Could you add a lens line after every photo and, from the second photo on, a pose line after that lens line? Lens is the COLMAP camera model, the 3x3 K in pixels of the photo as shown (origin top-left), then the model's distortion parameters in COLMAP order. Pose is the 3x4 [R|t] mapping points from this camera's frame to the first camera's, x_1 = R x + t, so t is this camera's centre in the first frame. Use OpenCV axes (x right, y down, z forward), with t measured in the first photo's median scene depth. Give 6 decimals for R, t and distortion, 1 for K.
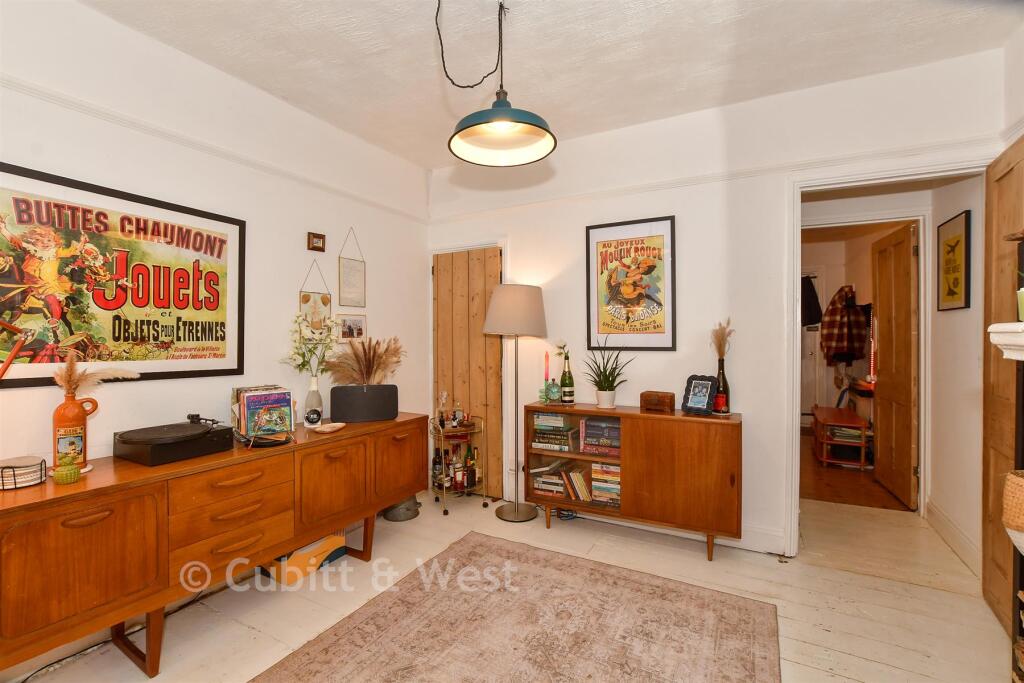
lens RADIAL K [[458.3, 0, 510.3], [0, 458.3, 340.2], [0, 0, 1]] dist [-0.000552, -0.000020]
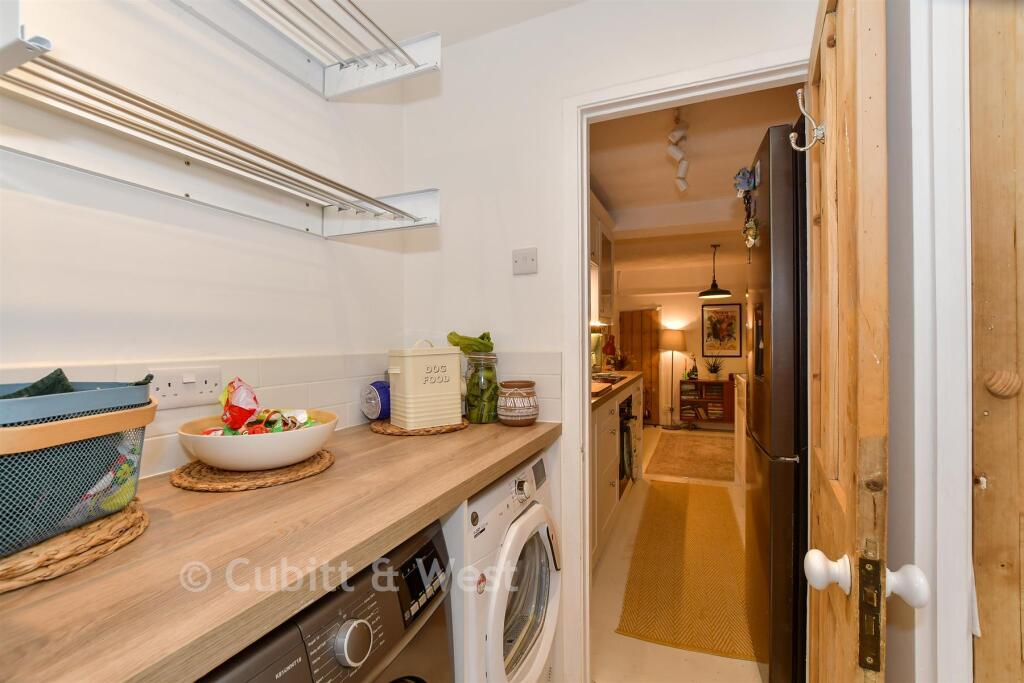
lens RADIAL K [[458.3, 0, 514.3], [0, 458.3, 344.0], [0, 0, 1]] dist [-0.000552, -0.000020]
pose [[0.994930, -0.007272, 0.100306, -1.061121], [0.006897, 0.999968, 0.004086, -0.062960], [-0.100333, -0.003373, 0.994948, -1.289822]]
